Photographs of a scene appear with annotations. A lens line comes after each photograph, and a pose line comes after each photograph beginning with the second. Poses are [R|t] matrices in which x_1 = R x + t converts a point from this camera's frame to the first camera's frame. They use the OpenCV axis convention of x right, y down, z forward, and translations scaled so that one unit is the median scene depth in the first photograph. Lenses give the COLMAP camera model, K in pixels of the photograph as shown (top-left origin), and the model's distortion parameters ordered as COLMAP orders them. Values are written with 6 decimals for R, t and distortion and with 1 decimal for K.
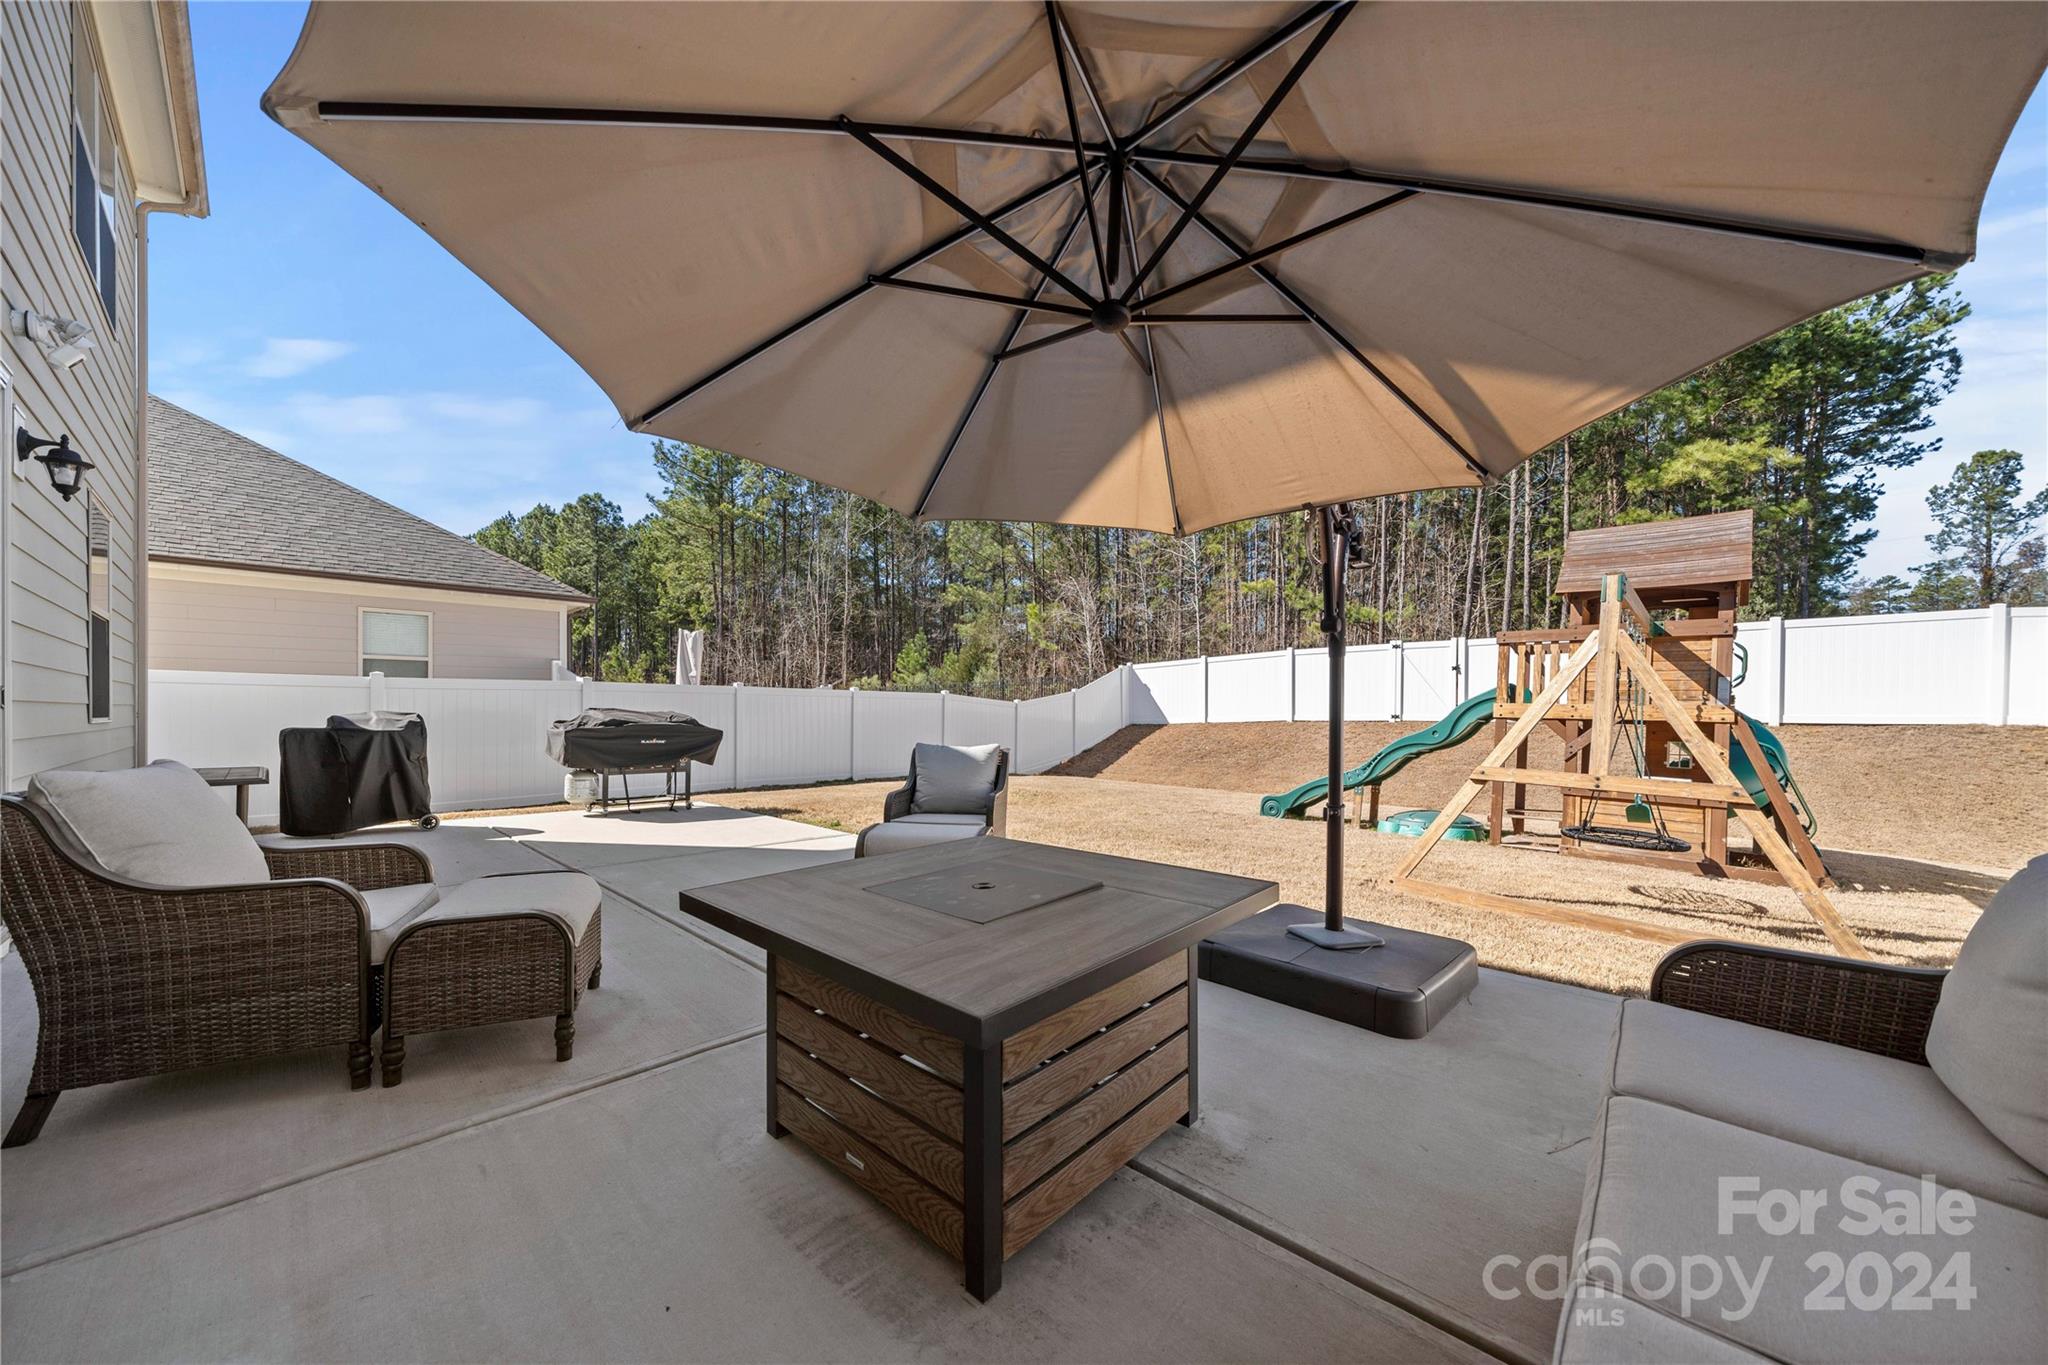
lens RADIAL K [[700.1, 0, 1018.0], [0, 700.1, 696.6], [0, 0, 1]] dist [-0.001636, -0.000291]
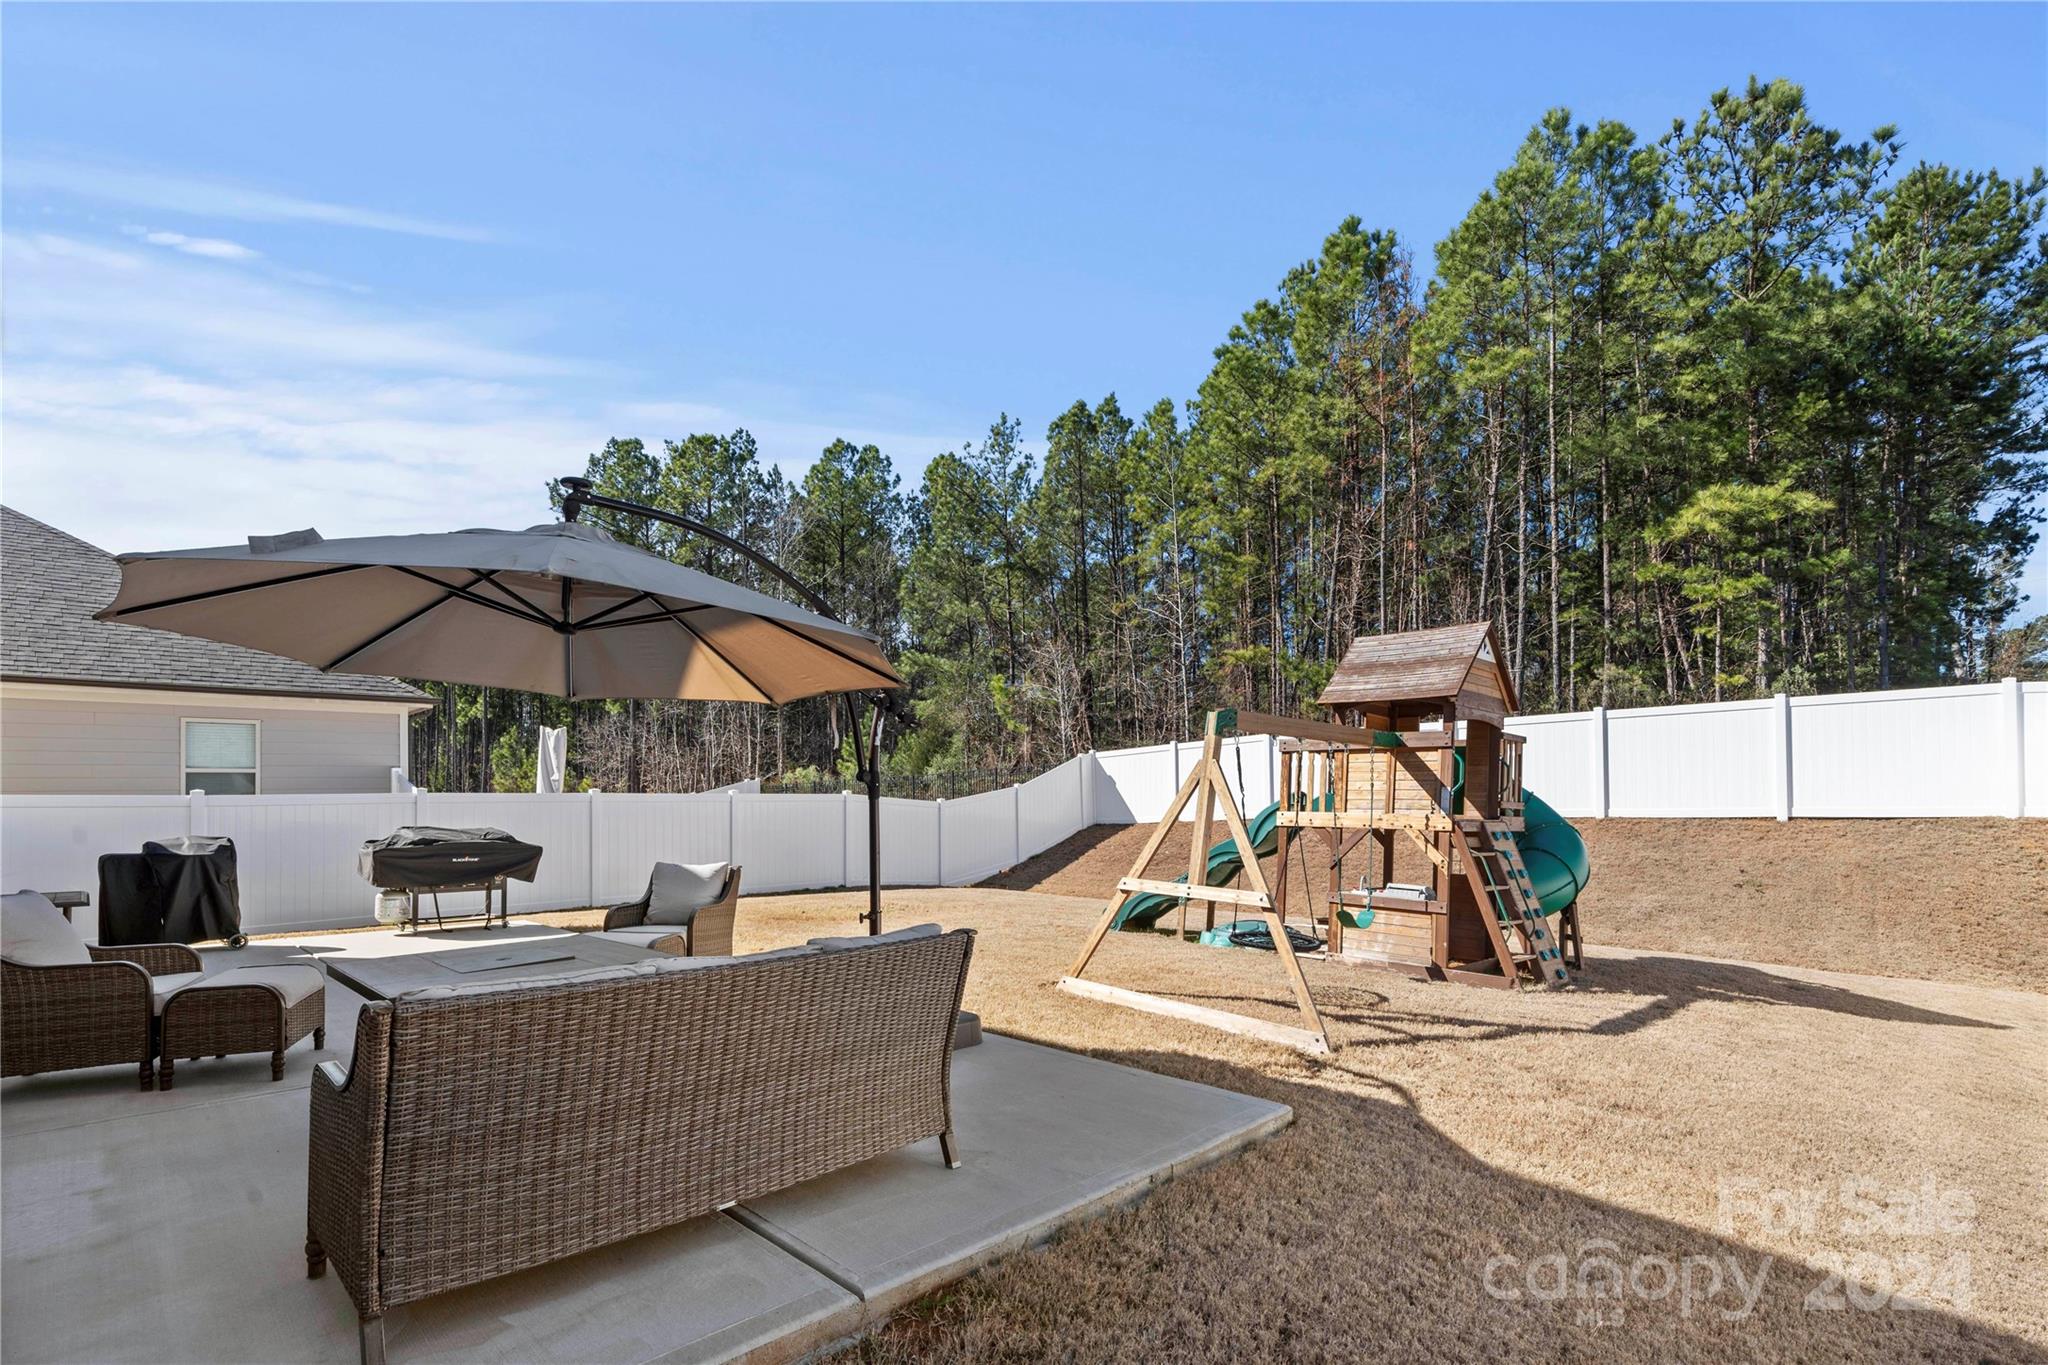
lens RADIAL K [[932.4, 0, 1025.0], [0, 932.4, 765.4], [0, 0, 1]] dist [0.001659, 0.000515]
pose [[0.999348, -0.016285, -0.032231, 0.299949], [0.015736, 0.999728, -0.017229, -0.032290], [0.032503, 0.016711, 0.999332, -0.283669]]
